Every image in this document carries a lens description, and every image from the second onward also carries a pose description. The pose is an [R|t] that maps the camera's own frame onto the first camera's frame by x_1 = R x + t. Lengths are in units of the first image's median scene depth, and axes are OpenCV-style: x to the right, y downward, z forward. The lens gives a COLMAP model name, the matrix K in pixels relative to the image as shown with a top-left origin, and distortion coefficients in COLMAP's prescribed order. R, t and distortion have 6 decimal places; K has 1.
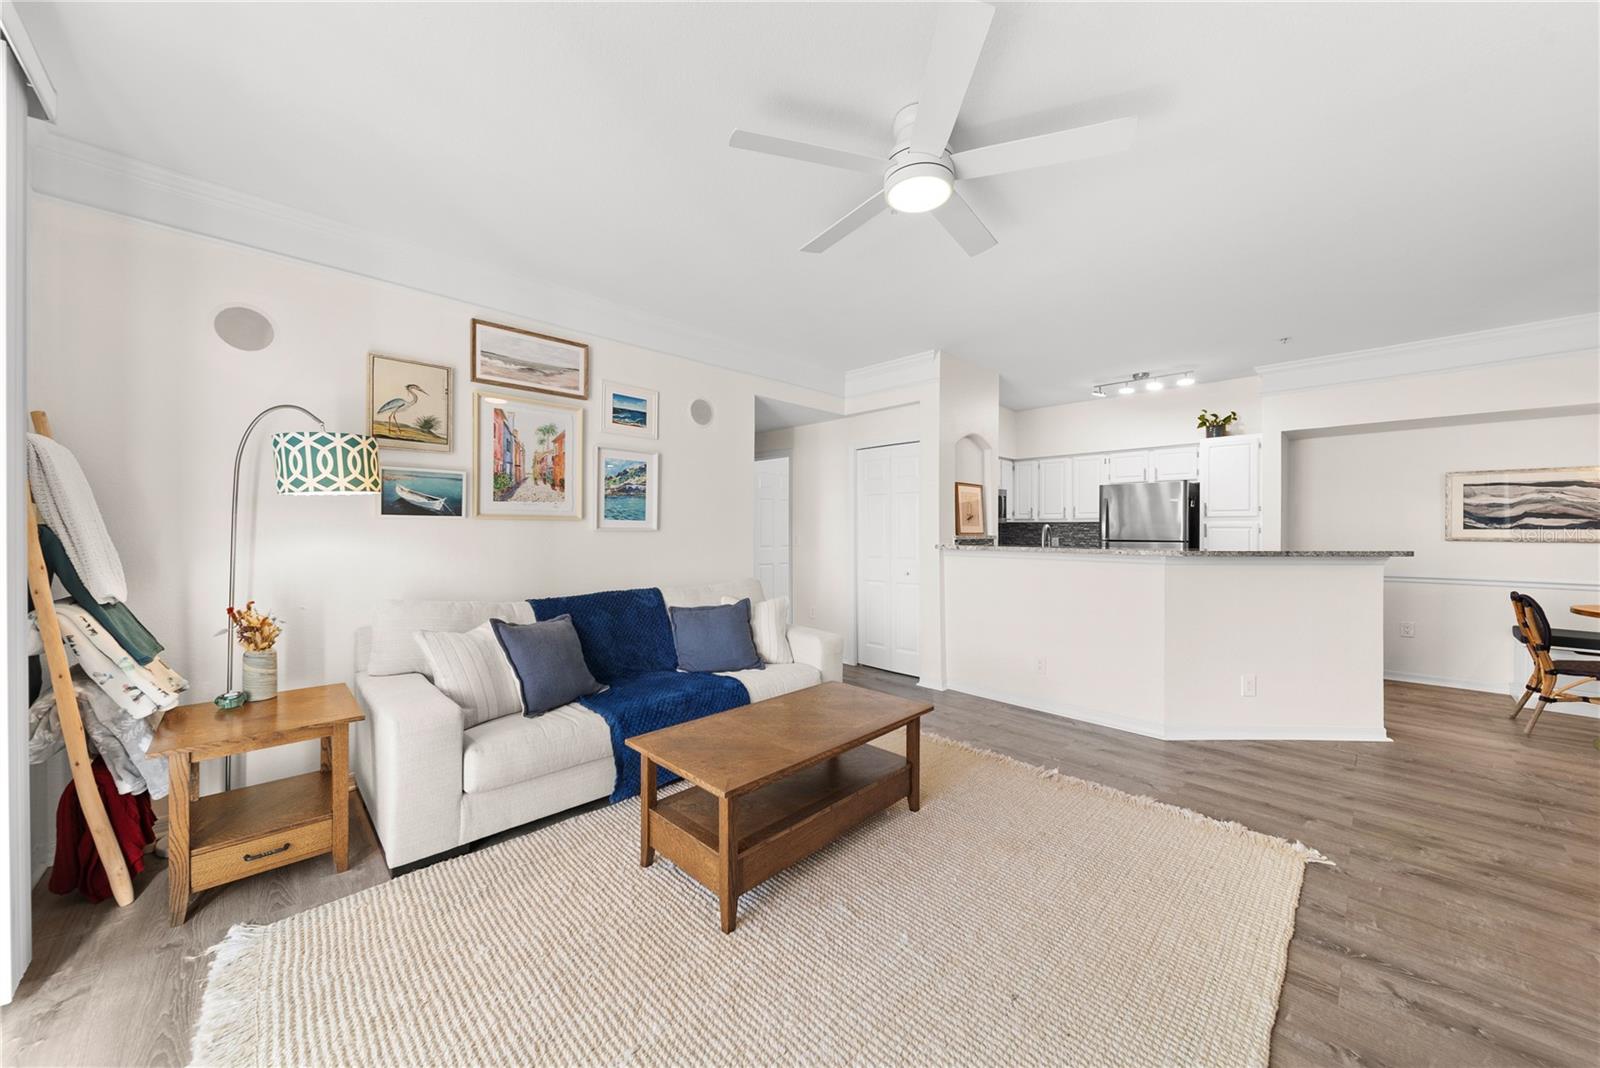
lens RADIAL K [[565.5, 0, 799.5], [0, 565.5, 531.7], [0, 0, 1]] dist [0.000404, -0.000546]
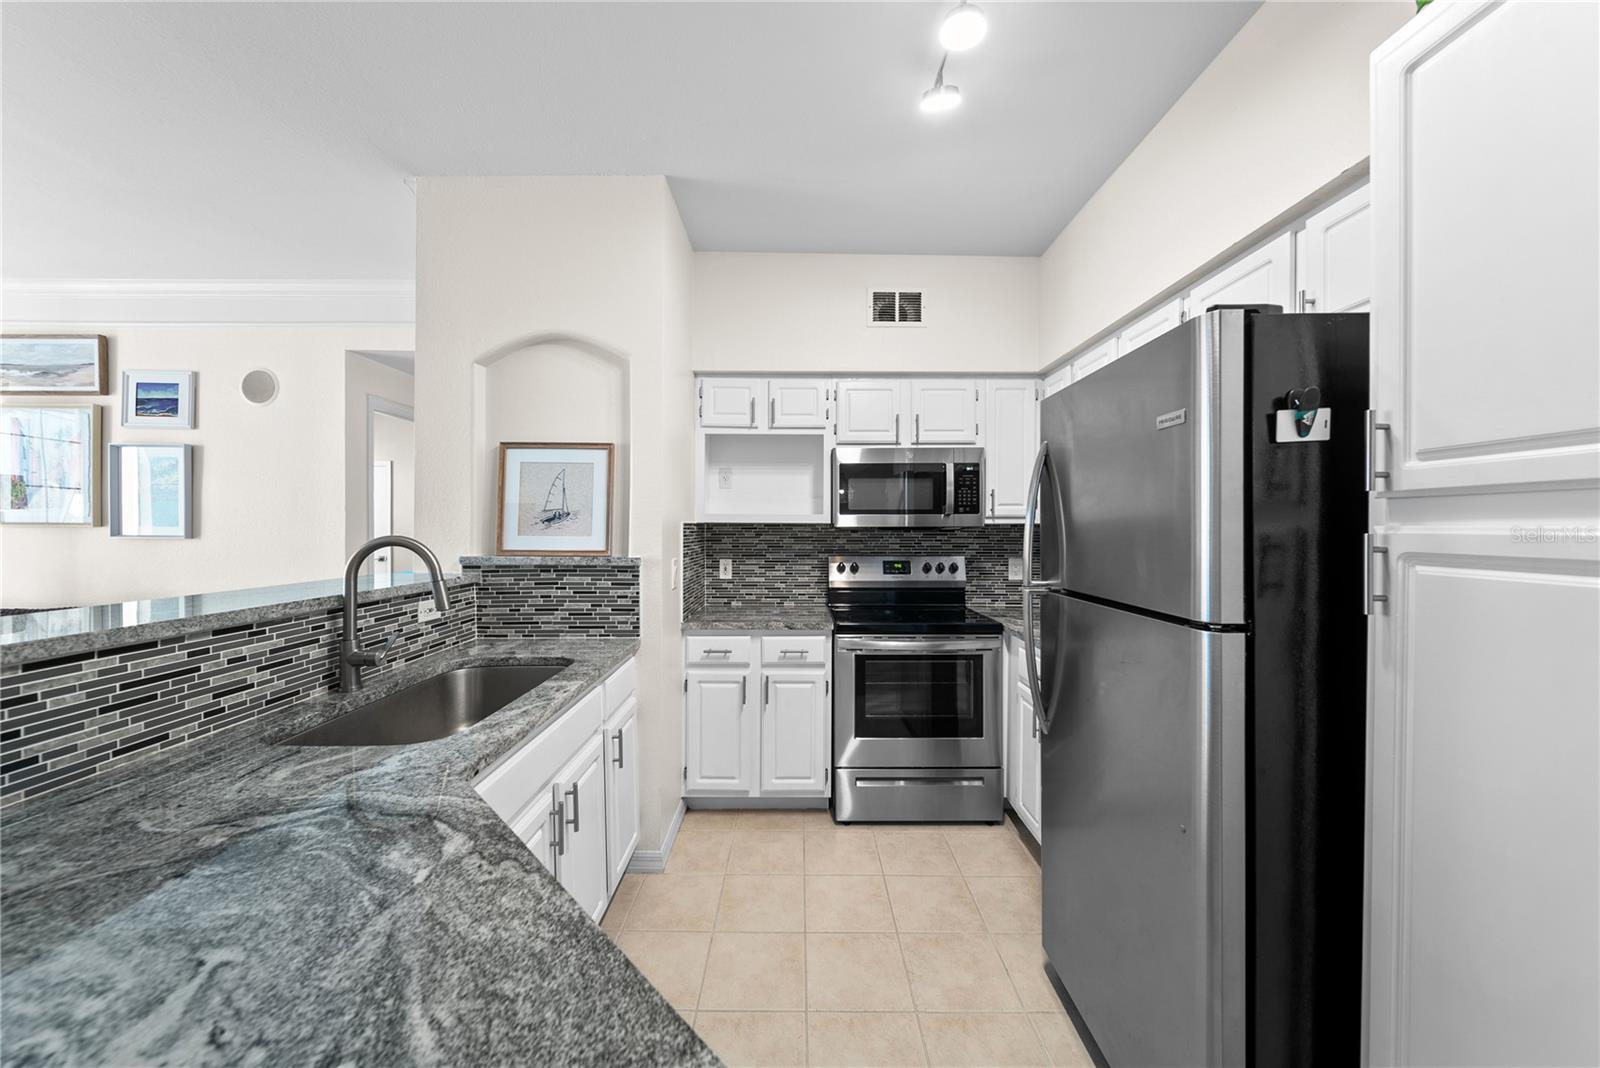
lens RADIAL K [[565.5, 0, 799.5], [0, 565.5, 531.7], [0, 0, 1]] dist [0.000404, -0.000546]
pose [[0.714613, 0.005856, -0.699495, 0.989828], [-0.006283, 0.999978, 0.001953, -0.019398], [0.699492, 0.002999, 0.714634, 1.052743]]
